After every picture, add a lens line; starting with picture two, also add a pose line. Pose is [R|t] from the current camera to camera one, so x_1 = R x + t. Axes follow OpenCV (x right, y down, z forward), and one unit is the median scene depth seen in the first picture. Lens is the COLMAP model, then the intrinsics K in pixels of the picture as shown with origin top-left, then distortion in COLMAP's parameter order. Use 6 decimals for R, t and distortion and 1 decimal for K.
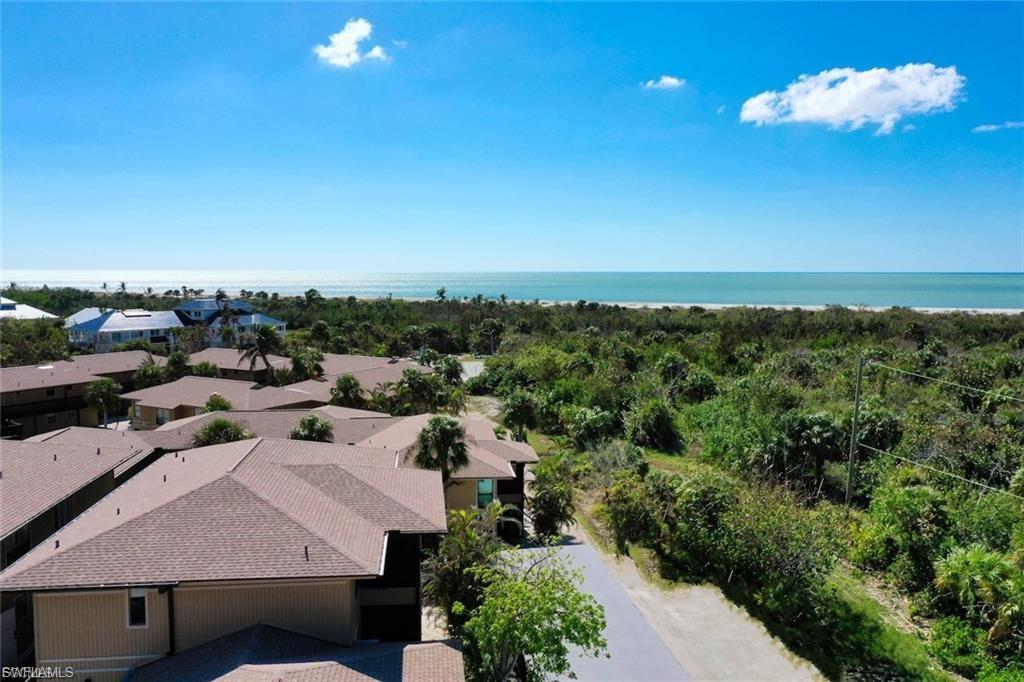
lens RADIAL K [[821.6, 0, 515.9], [0, 821.6, 357.8], [0, 0, 1]] dist [0.004497, -0.003557]
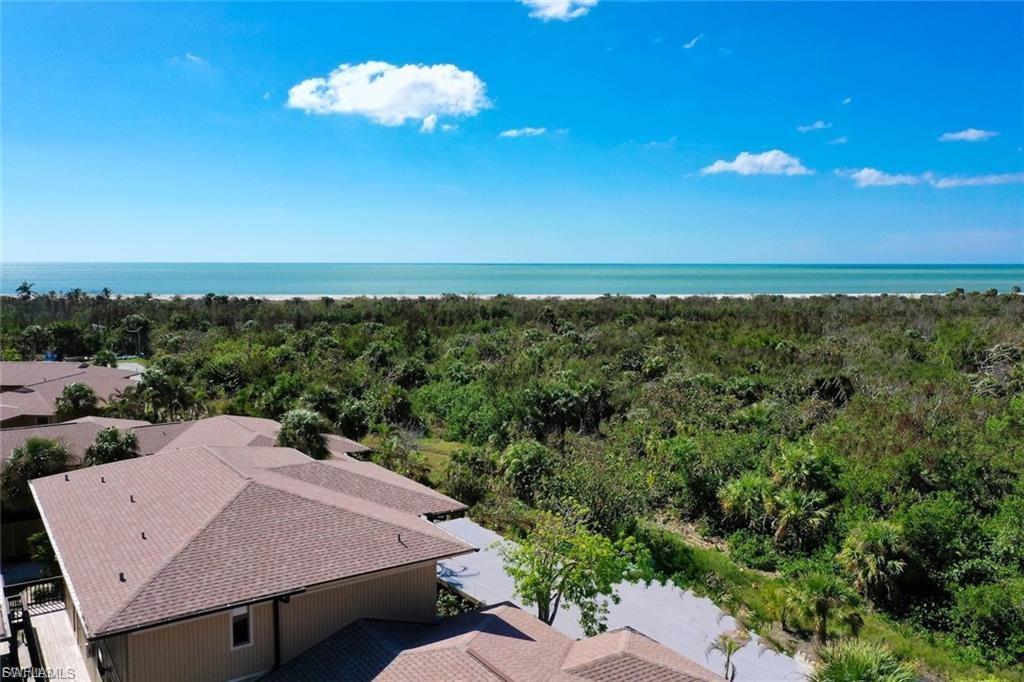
lens RADIAL K [[821.6, 0, 515.9], [0, 821.6, 357.8], [0, 0, 1]] dist [0.004497, -0.003557]
pose [[0.882621, -0.053829, 0.466994, -0.218395], [0.048722, 0.998547, 0.023015, -0.002798], [-0.467554, 0.002440, 0.883961, 0.008859]]
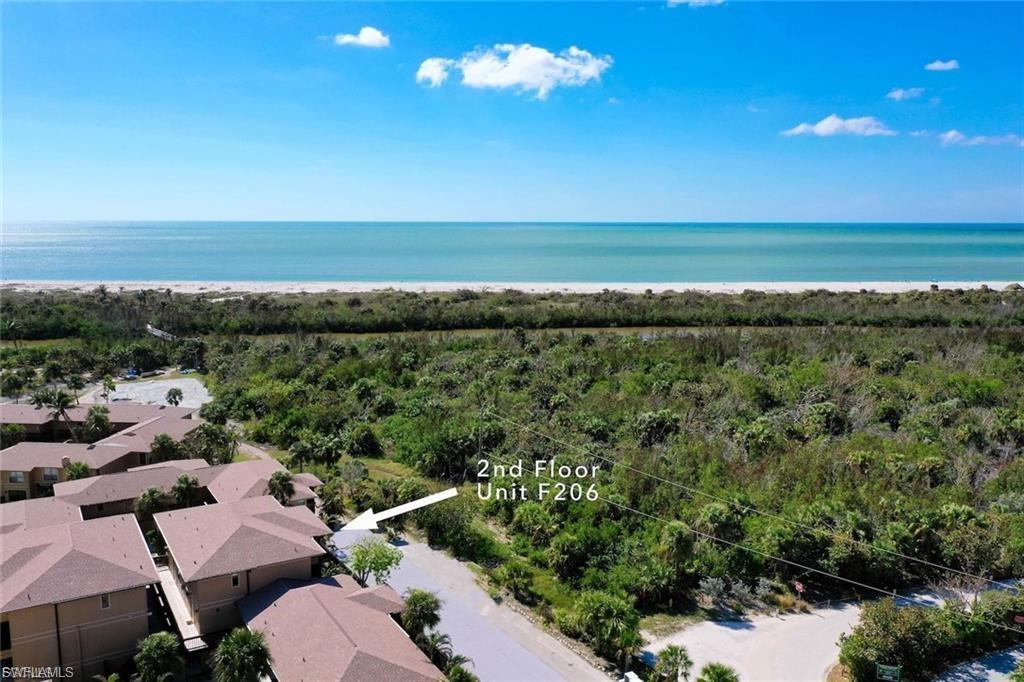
lens RADIAL K [[813.8, 0, 512.5], [0, 813.8, 366.5], [0, 0, 1]] dist [-0.000876, -0.001385]
pose [[0.908991, -0.072575, 0.410448, -0.245477], [0.043840, 0.995910, 0.079007, -0.205185], [-0.414503, -0.053823, 0.908455, -0.642027]]
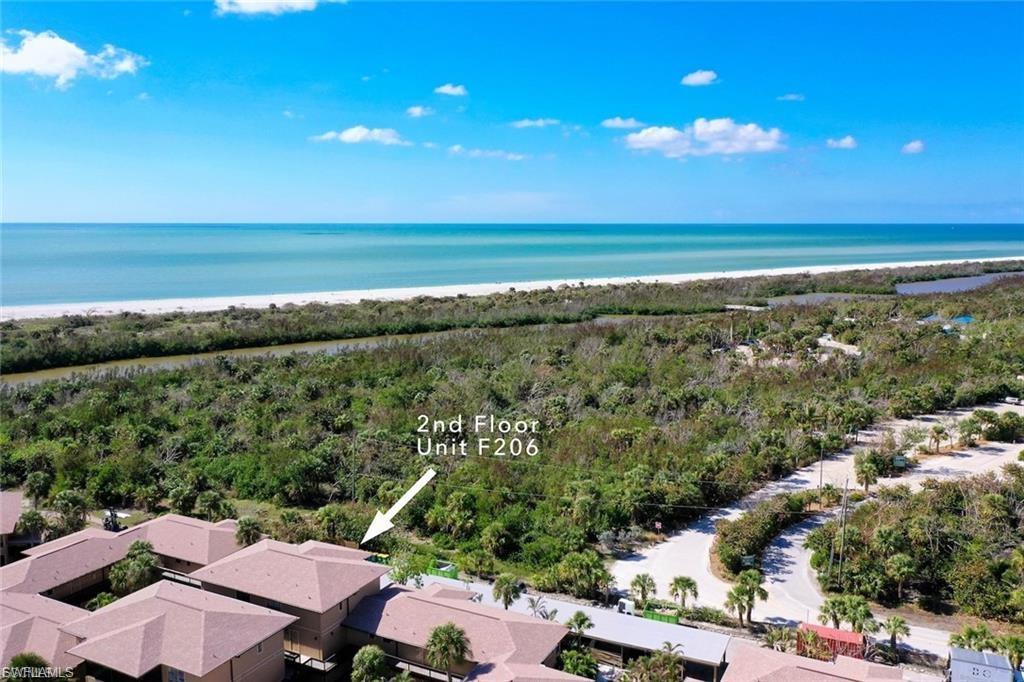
lens RADIAL K [[817.1, 0, 512.0], [0, 817.1, 341.0], [0, 0, 1]] dist [-0.001554, 0.002545]
pose [[0.553597, -0.119679, 0.824141, -0.933663], [0.089634, 0.992434, 0.083909, -0.331852], [-0.827947, 0.027419, 0.560135, -0.490662]]
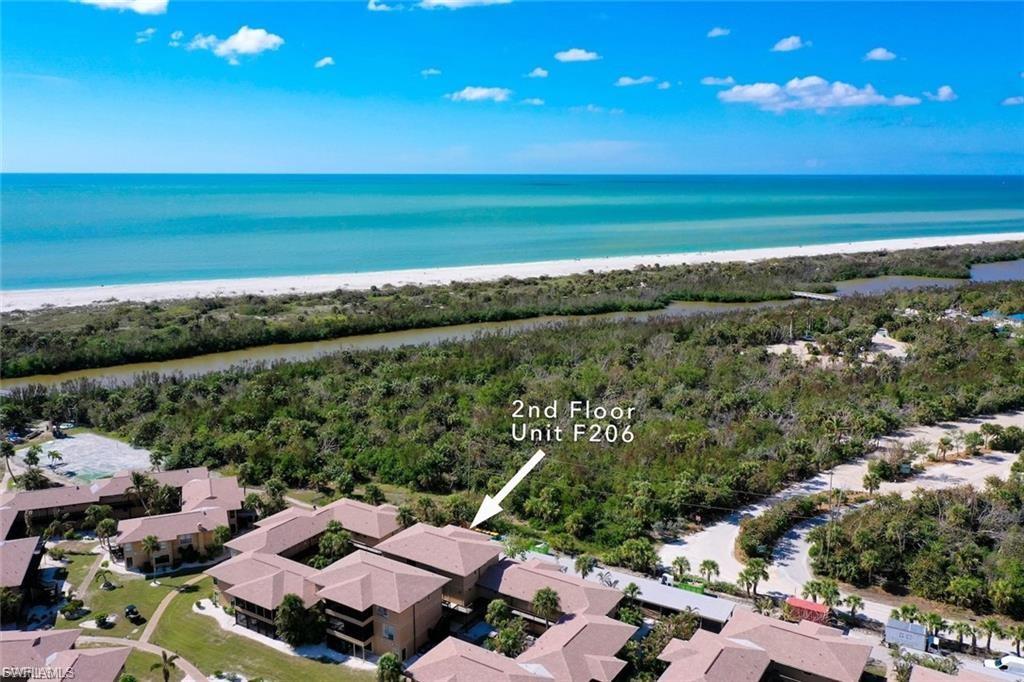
lens RADIAL K [[818.2, 0, 512.0], [0, 818.2, 341.0], [0, 0, 1]] dist [-0.001169, -0.001030]
pose [[0.630351, -0.154289, 0.760824, -1.377780], [0.084184, 0.987857, 0.130582, -0.601959], [-0.771732, -0.018263, 0.635685, -0.809055]]
